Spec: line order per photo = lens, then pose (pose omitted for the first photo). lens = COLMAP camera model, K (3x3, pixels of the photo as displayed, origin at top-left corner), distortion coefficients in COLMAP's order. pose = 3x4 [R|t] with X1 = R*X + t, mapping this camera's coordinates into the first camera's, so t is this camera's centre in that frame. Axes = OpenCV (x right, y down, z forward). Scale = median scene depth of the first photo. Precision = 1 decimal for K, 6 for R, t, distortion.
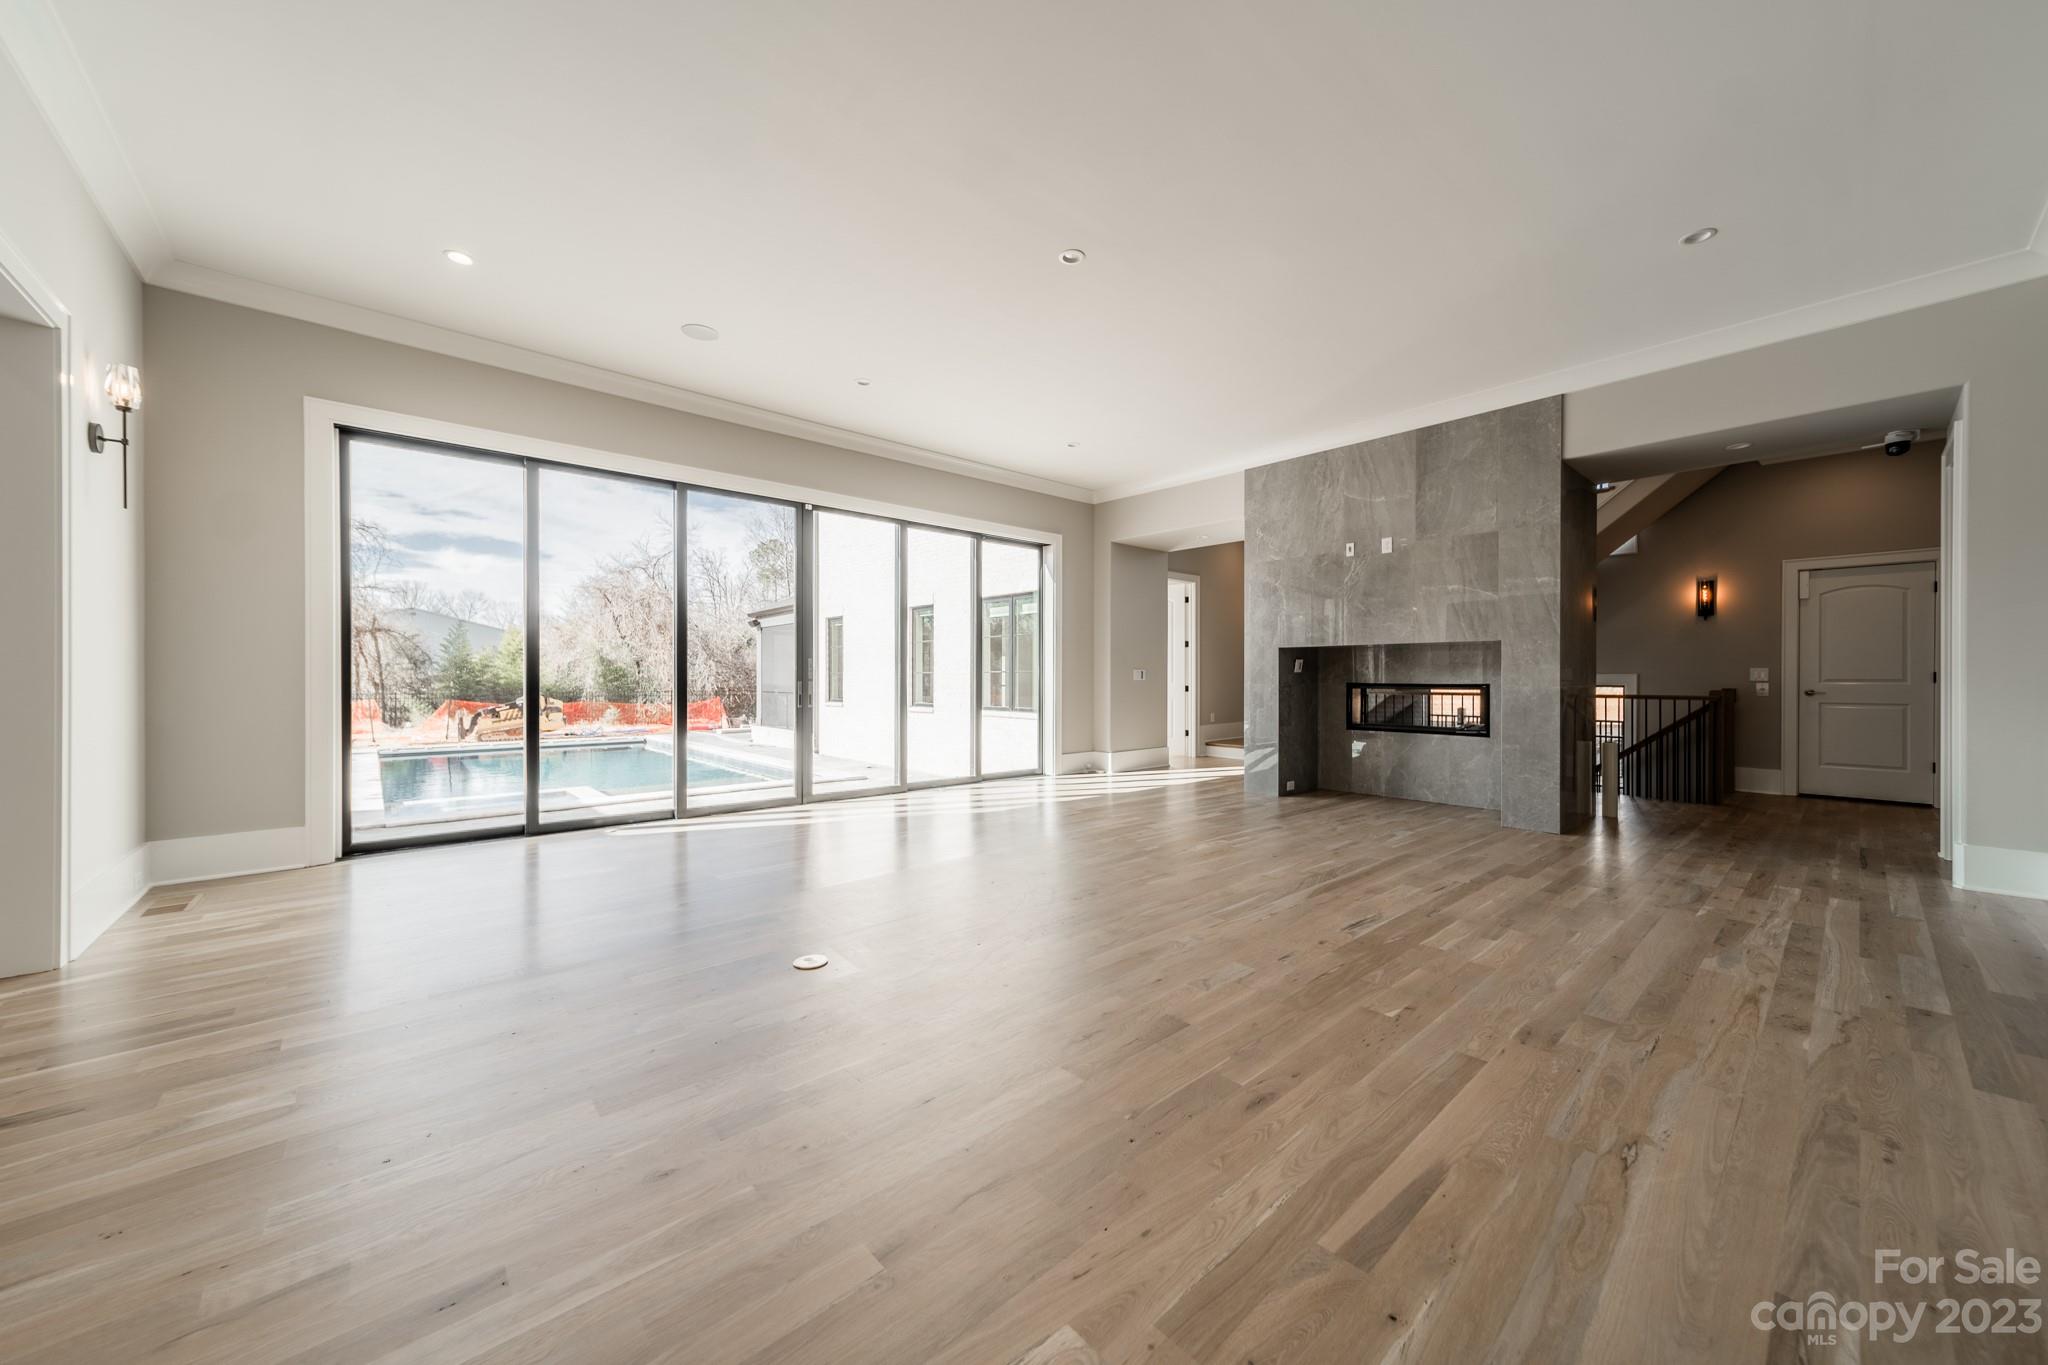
lens RADIAL K [[734.3, 0, 1021.3], [0, 734.3, 677.3], [0, 0, 1]] dist [0.006716, 0.000831]
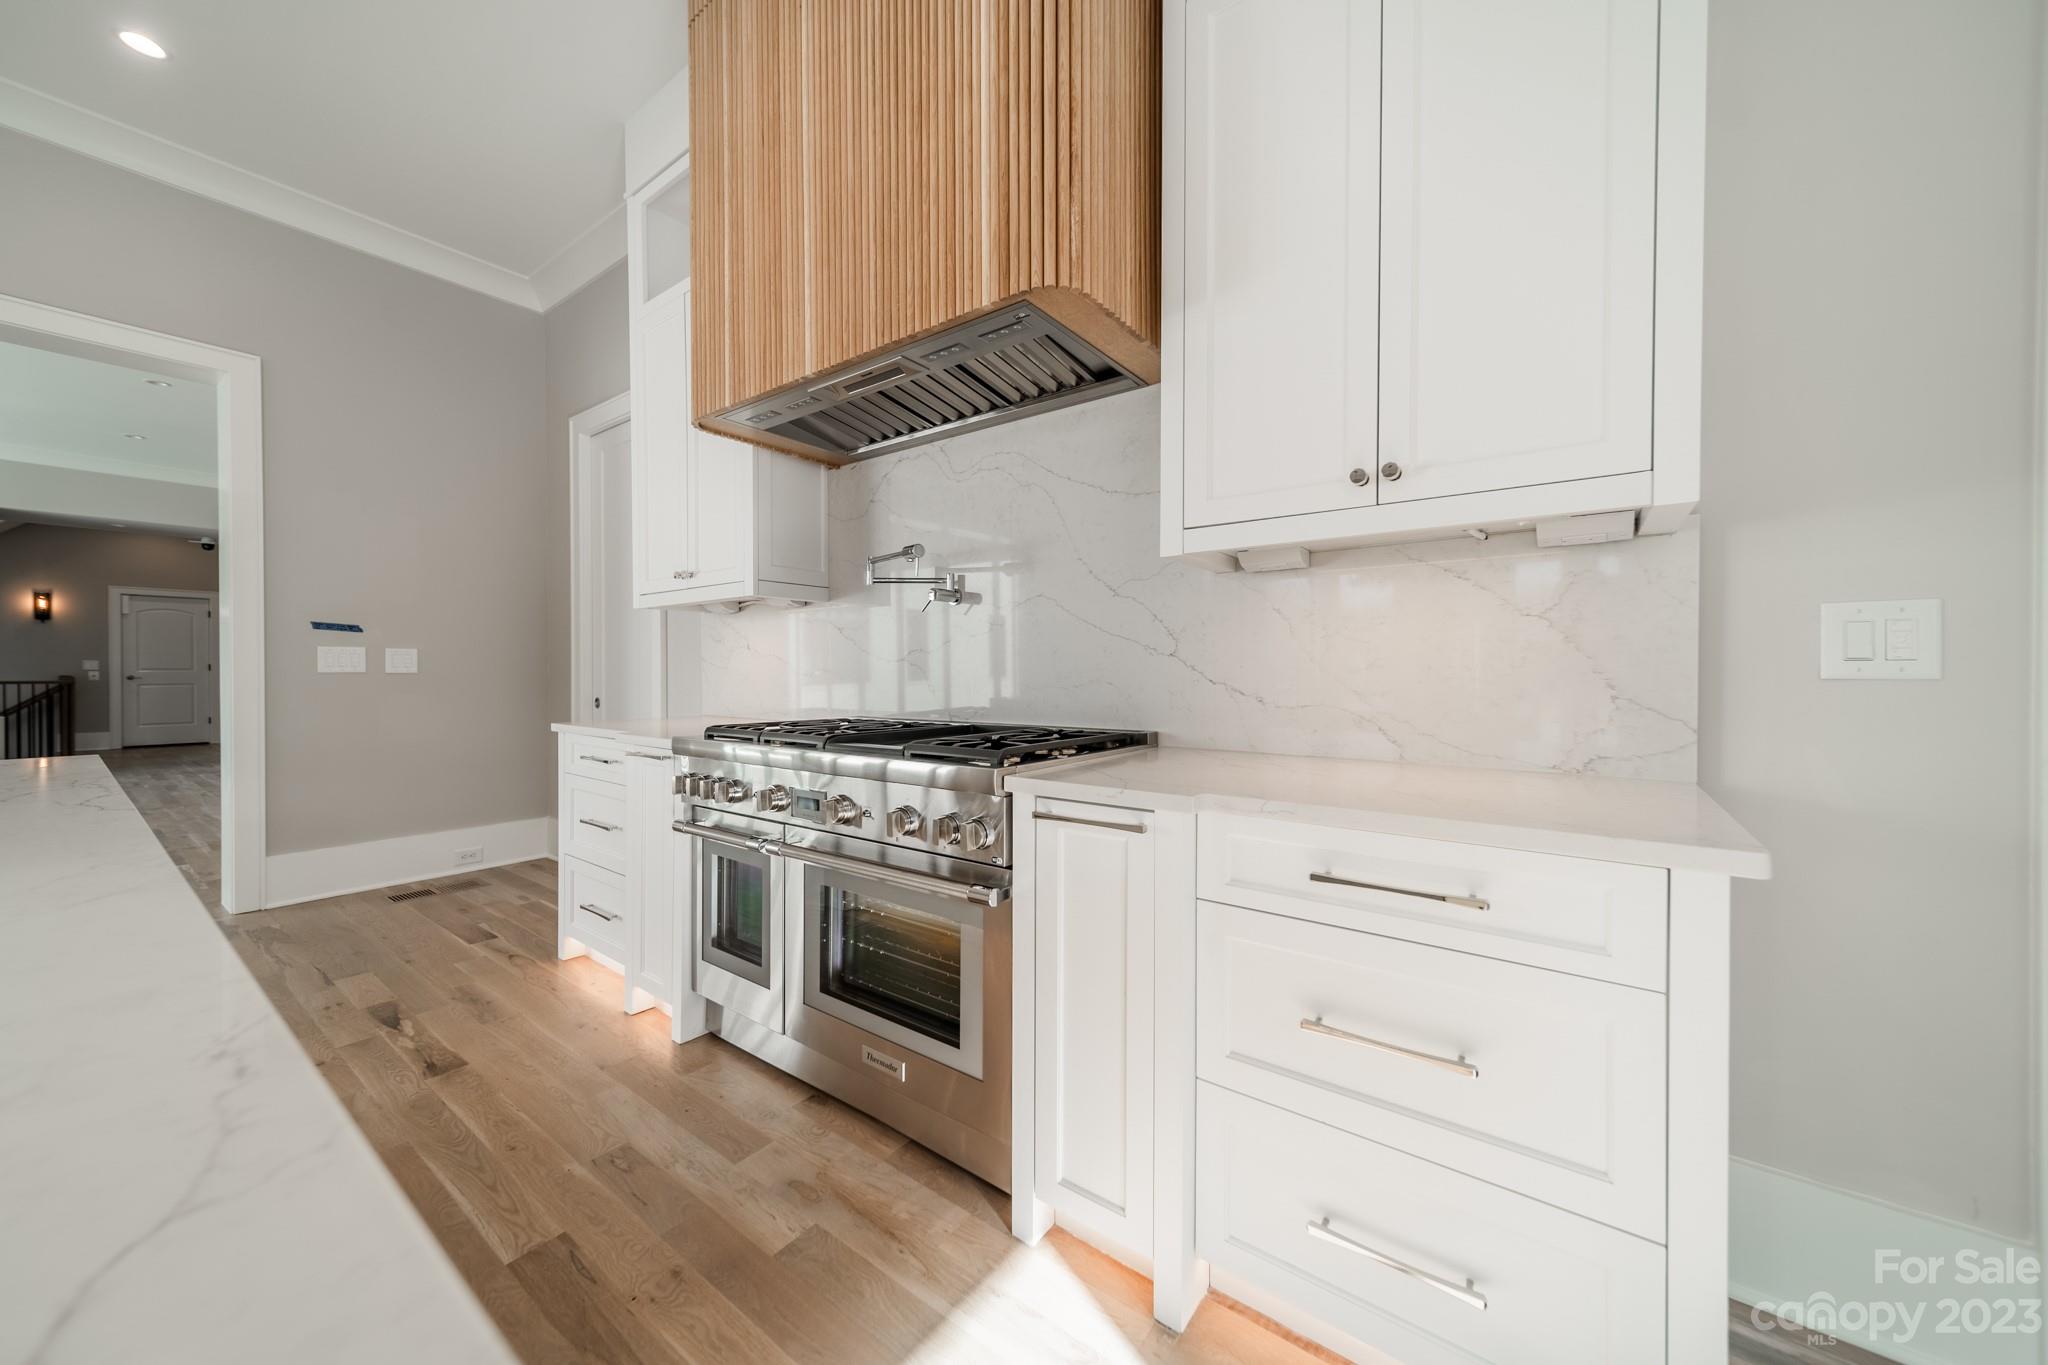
lens RADIAL K [[734.3, 0, 1031.3], [0, 734.3, 677.6], [0, 0, 1]] dist [0.006716, 0.000831]
pose [[-0.207987, -0.011369, 0.978066, -0.762209], [-0.003453, 0.999935, 0.010889, -0.001784], [-0.978126, -0.001113, -0.208012, -0.452999]]
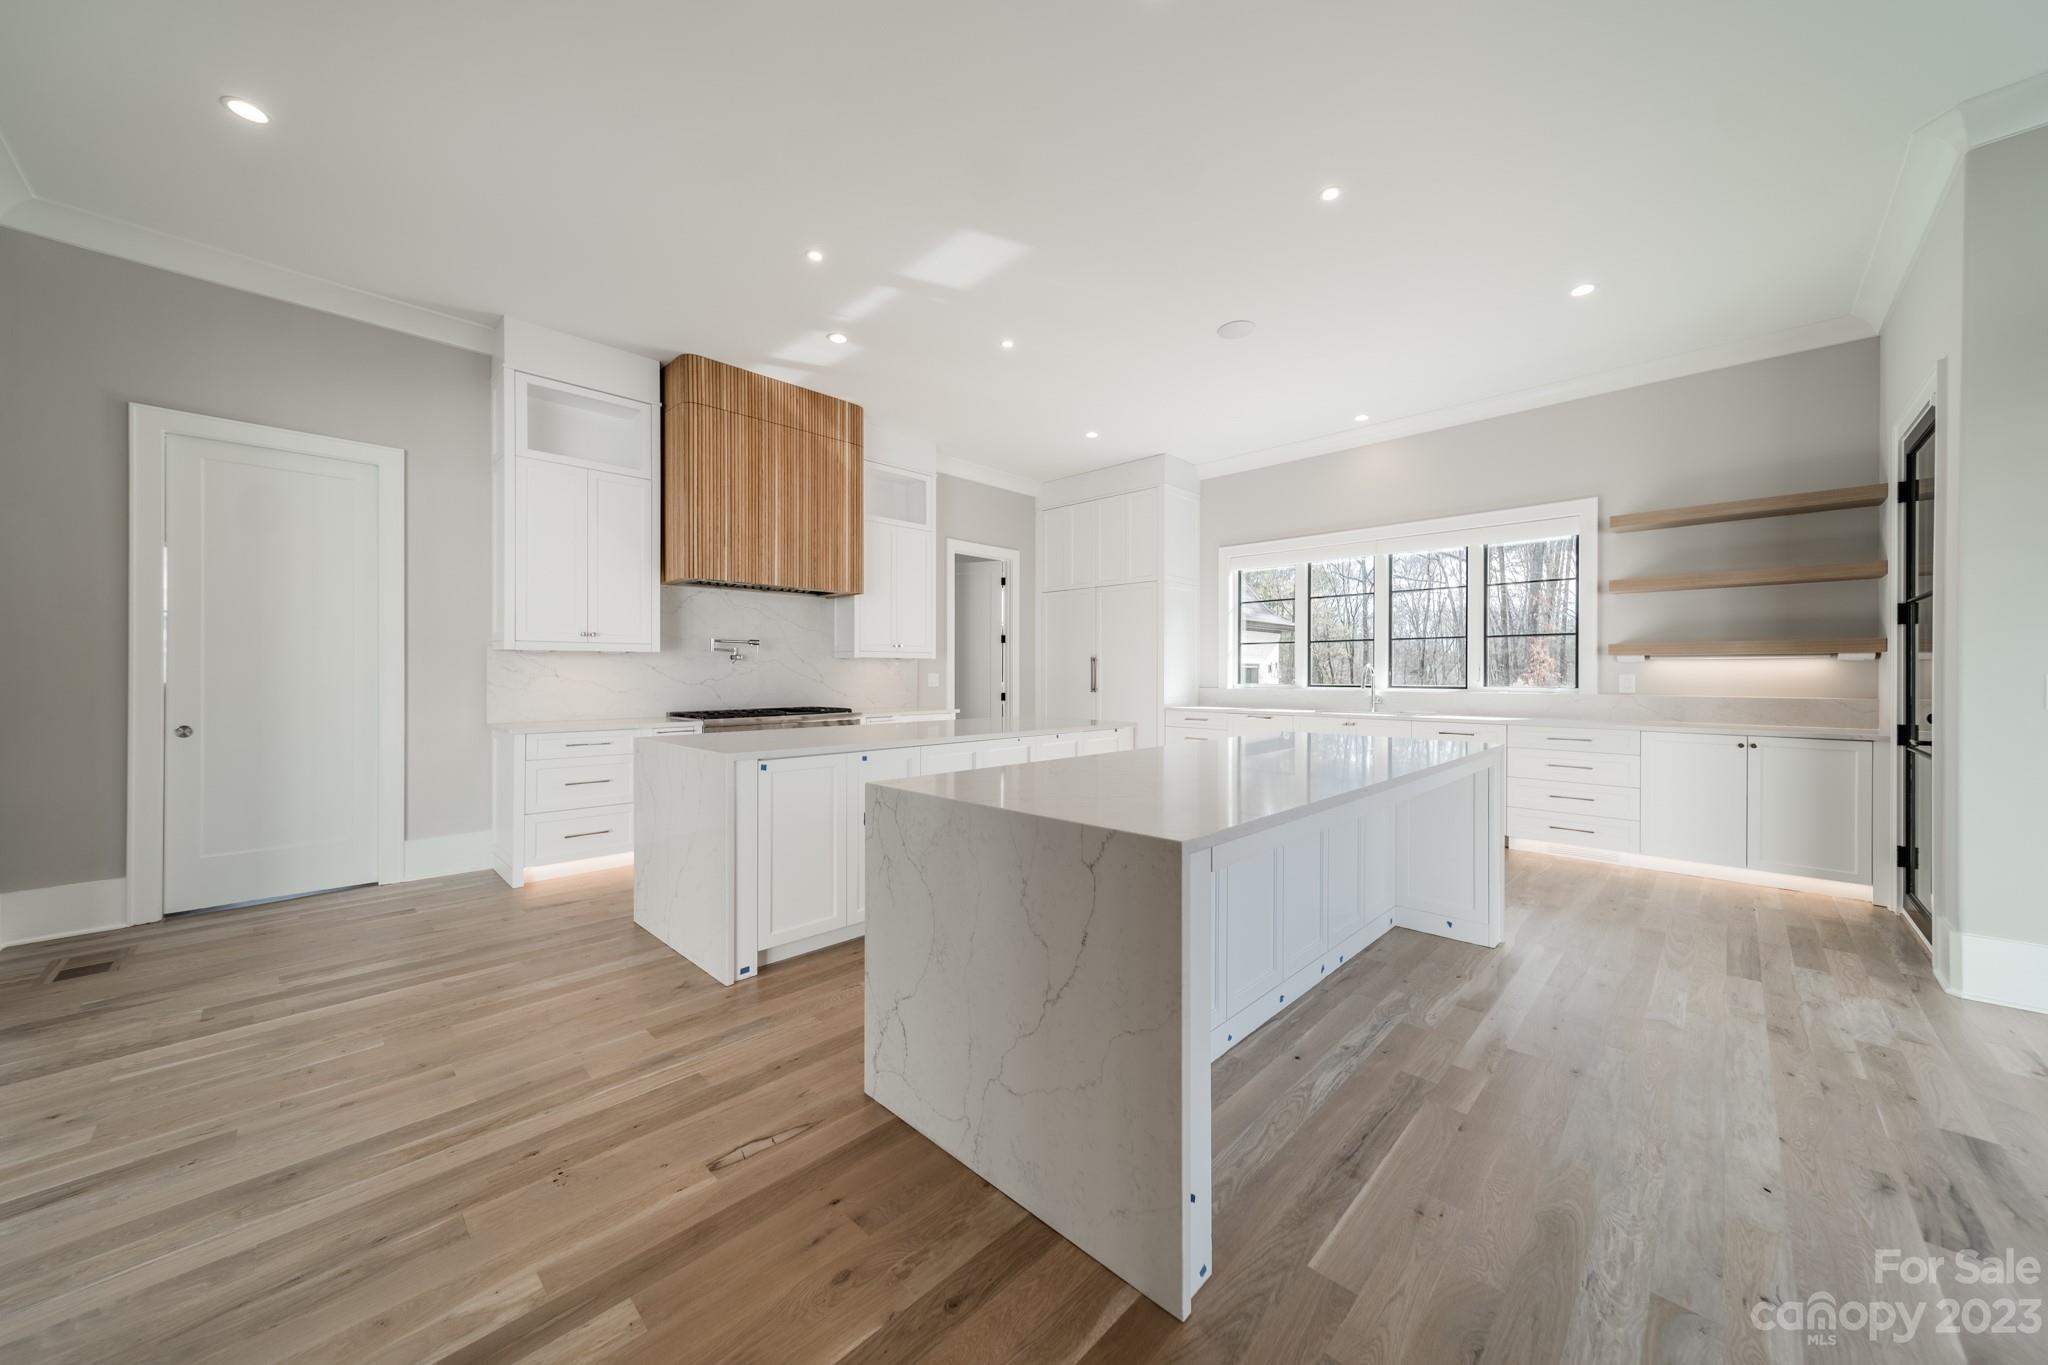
lens RADIAL K [[734.3, 0, 1017.0], [0, 734.3, 670.1], [0, 0, 1]] dist [0.006716, 0.000831]
pose [[-0.996867, -0.002848, -0.079050, -0.672500], [-0.002281, 0.999971, -0.007268, -0.015949], [0.079068, -0.007065, -0.996844, 0.334878]]
